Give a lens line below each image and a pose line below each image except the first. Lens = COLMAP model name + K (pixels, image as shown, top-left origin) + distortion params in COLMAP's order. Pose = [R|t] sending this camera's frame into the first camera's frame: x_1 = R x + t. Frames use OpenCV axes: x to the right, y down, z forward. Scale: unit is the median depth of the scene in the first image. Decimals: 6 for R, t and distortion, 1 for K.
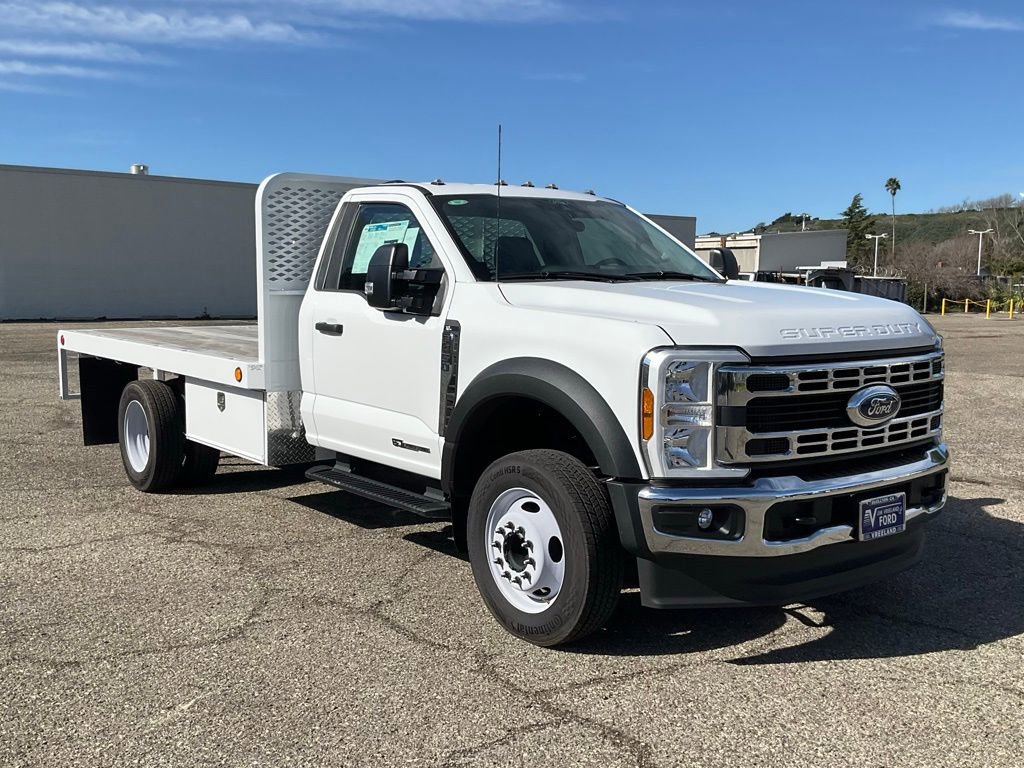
lens RADIAL K [[1053.0, 0, 518.3], [0, 1053.0, 389.0], [0, 0, 1]] dist [0.111889, 0.000000]
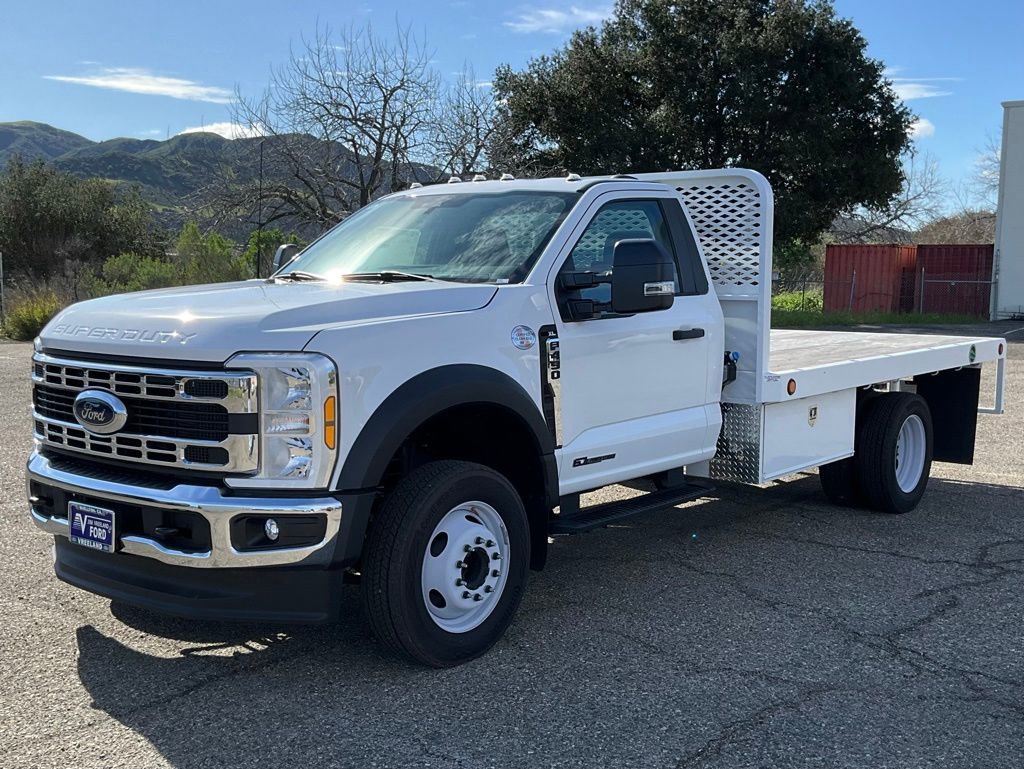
lens RADIAL K [[1209.1, 0, 526.3], [0, 1209.1, 391.0], [0, 0, 1]] dist [0.052950, 0.000000]
pose [[0.205869, 0.091521, -0.974291, 1.398422], [-0.107775, 0.991681, 0.070382, -0.114558], [0.972627, 0.090515, 0.214020, 1.073379]]
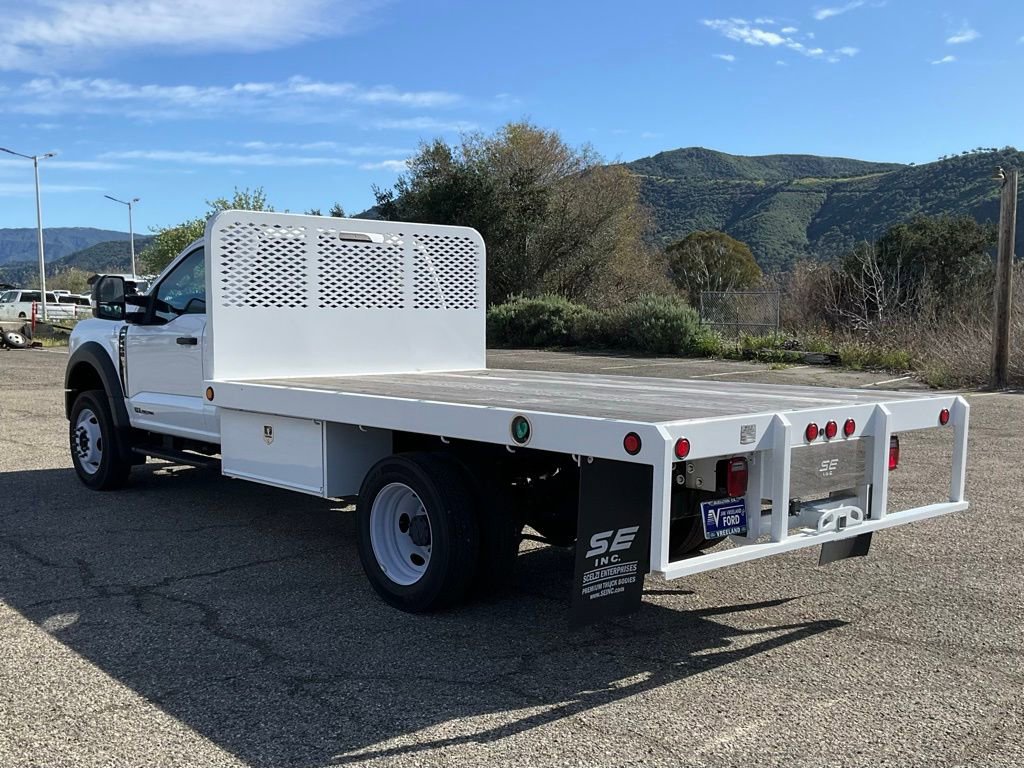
lens RADIAL K [[1119.8, 0, 500.3], [0, 1119.8, 412.5], [0, 0, 1]] dist [0.024091, 0.000000]
pose [[-0.998977, -0.010984, -0.043871, -0.276128], [-0.019579, 0.979479, 0.200595, -0.344392], [0.040767, 0.201249, -0.978691, 3.225223]]
